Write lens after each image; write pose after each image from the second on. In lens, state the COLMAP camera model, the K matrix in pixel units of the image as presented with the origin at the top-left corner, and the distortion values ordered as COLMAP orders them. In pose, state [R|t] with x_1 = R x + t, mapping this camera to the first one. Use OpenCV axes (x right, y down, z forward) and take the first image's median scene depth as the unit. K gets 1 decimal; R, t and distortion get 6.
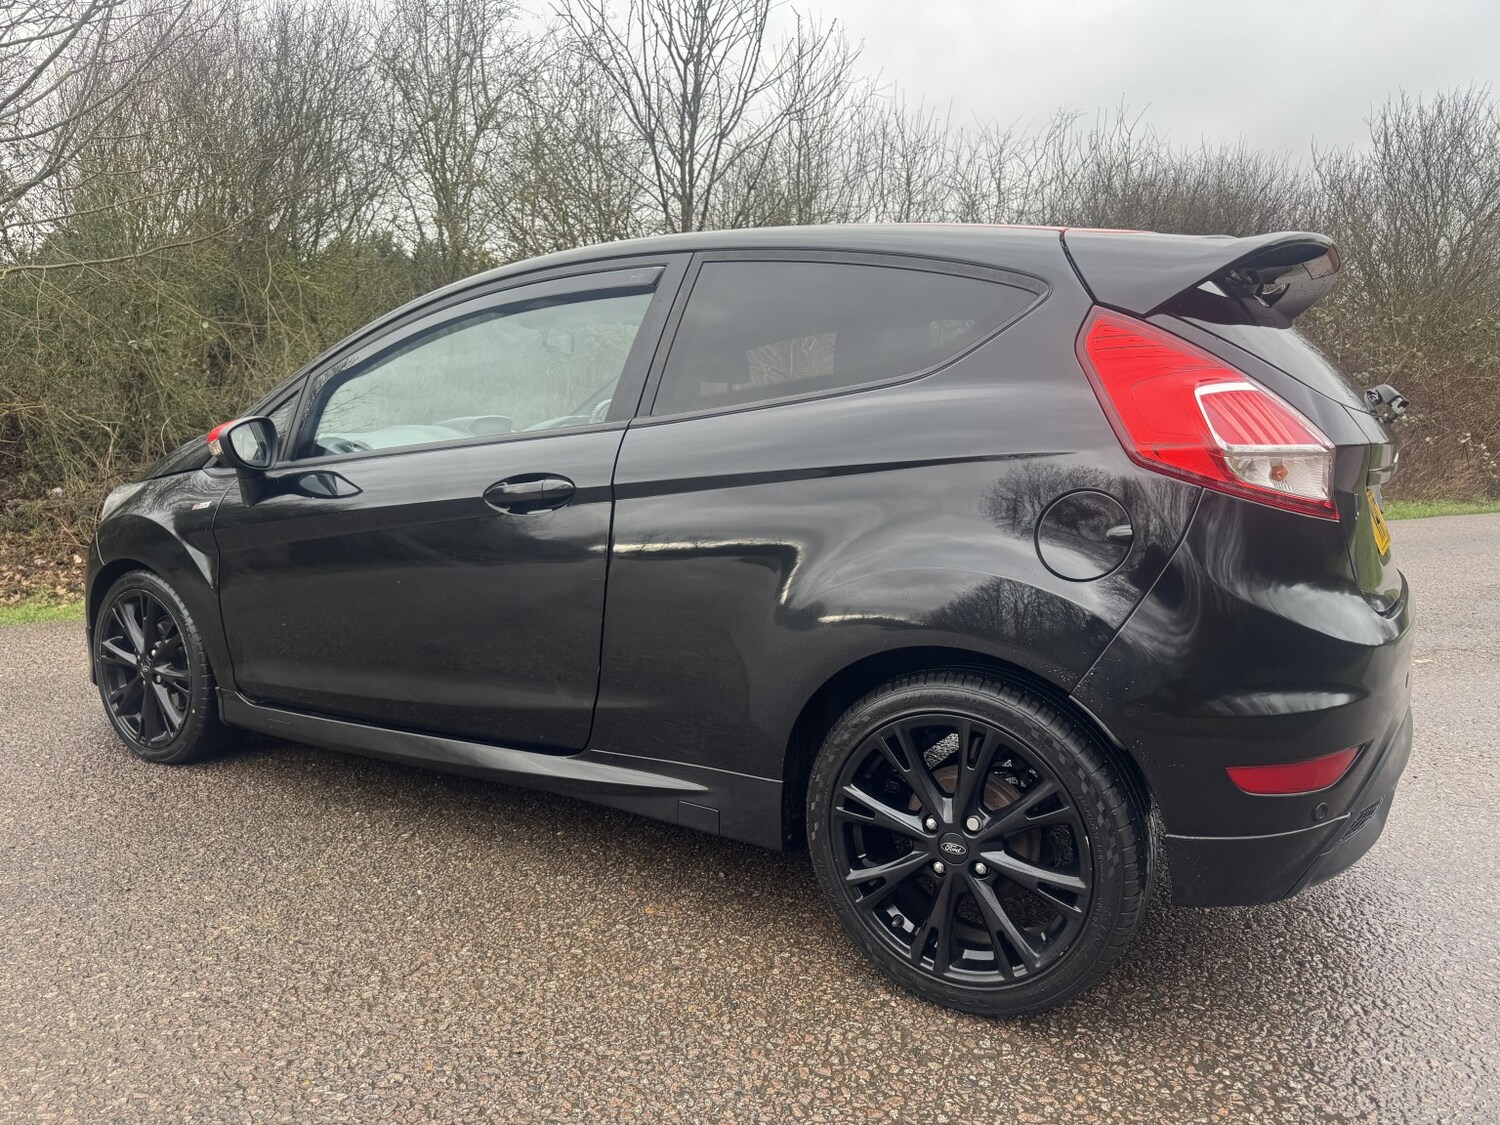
lens RADIAL K [[1040.6, 0, 762.8], [0, 1040.6, 562.3], [0, 0, 1]] dist [0.006247, -0.004184]
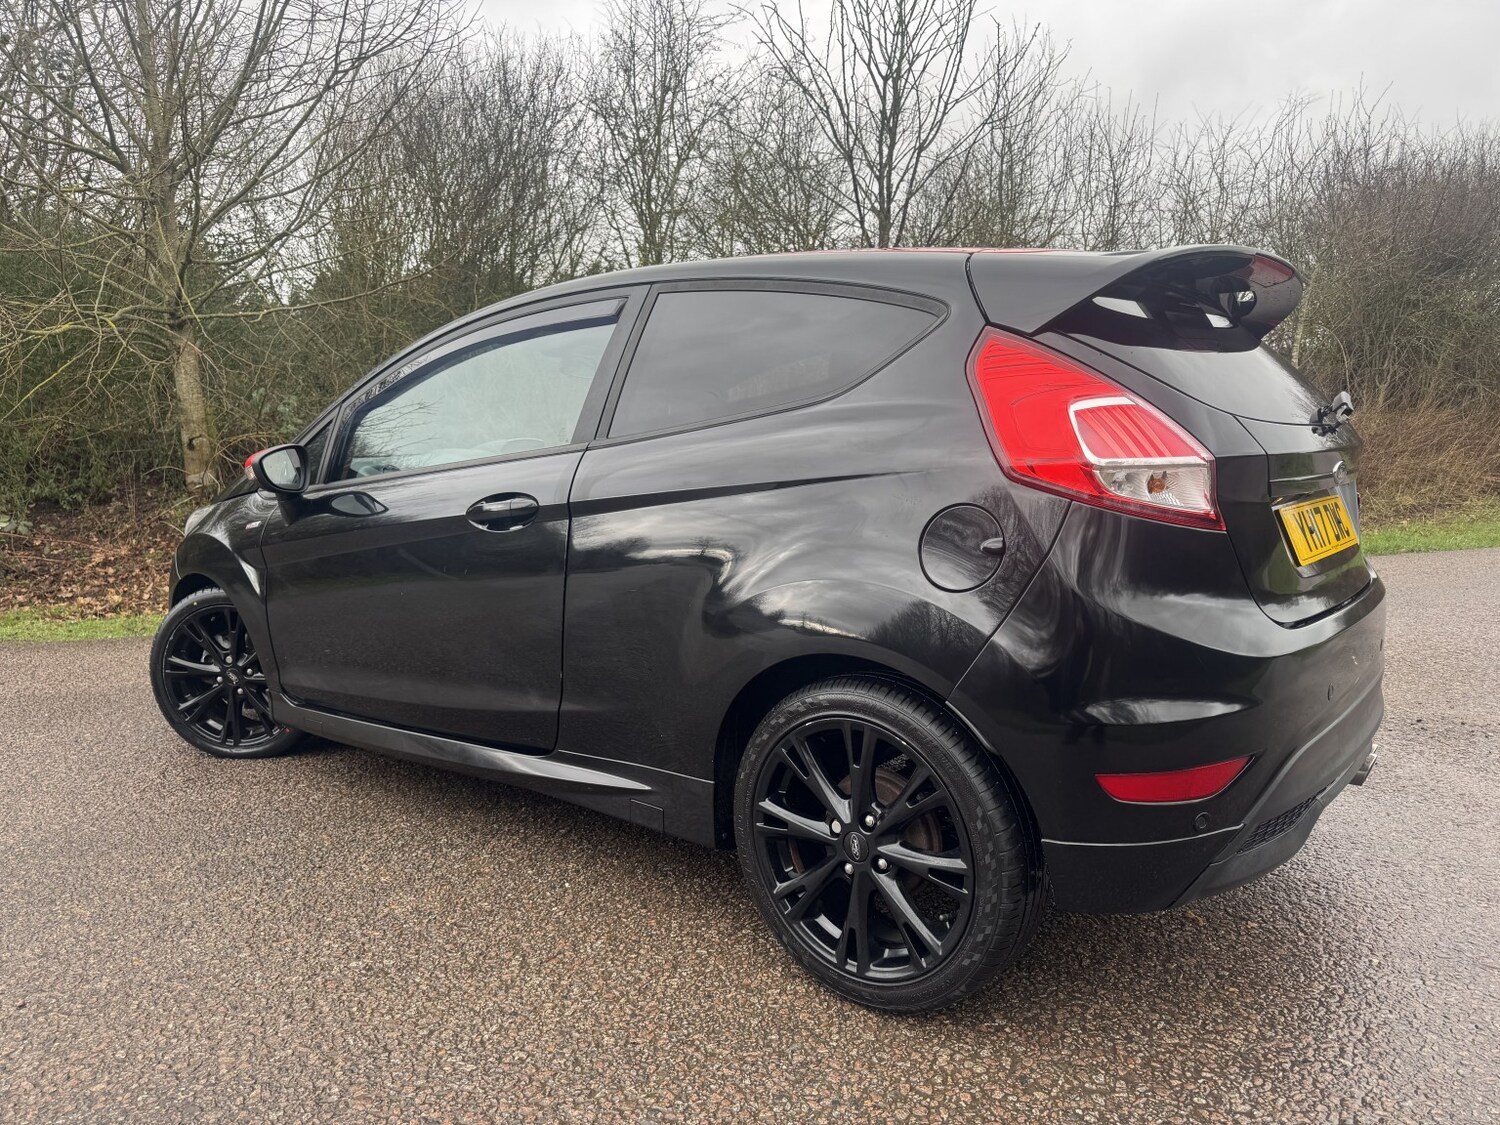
lens RADIAL K [[1038.7, 0, 750.0], [0, 1038.7, 562.5], [0, 0, 1]] dist [0.019604, -0.019986]
pose [[0.981938, 0.005401, -0.189128, 0.077100], [-0.008156, 0.999872, -0.013792, 0.001172], [0.189030, 0.015086, 0.981856, -0.014350]]
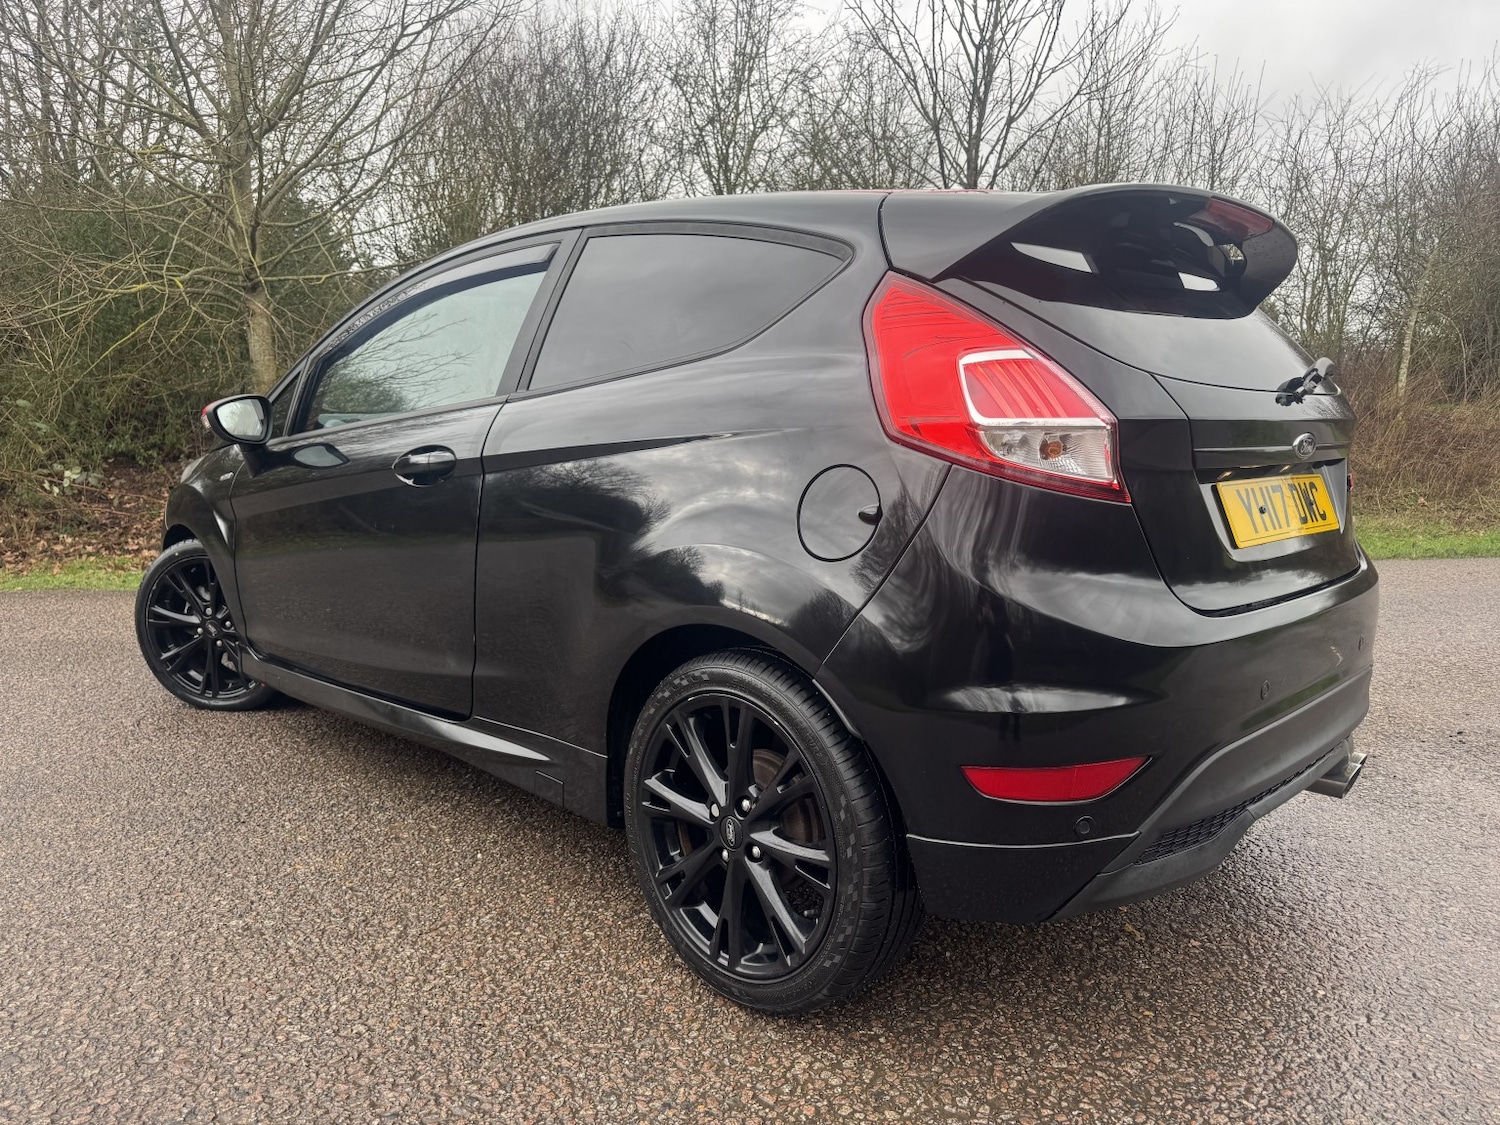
lens RADIAL K [[1059.9, 0, 714.6], [0, 1059.9, 550.8], [0, 0, 1]] dist [0.009485, -0.008513]
pose [[0.963157, 0.044033, -0.265312, 0.230608], [-0.045705, 0.998955, -0.000130, 0.010428], [0.265029, 0.012251, 0.964163, 0.080778]]
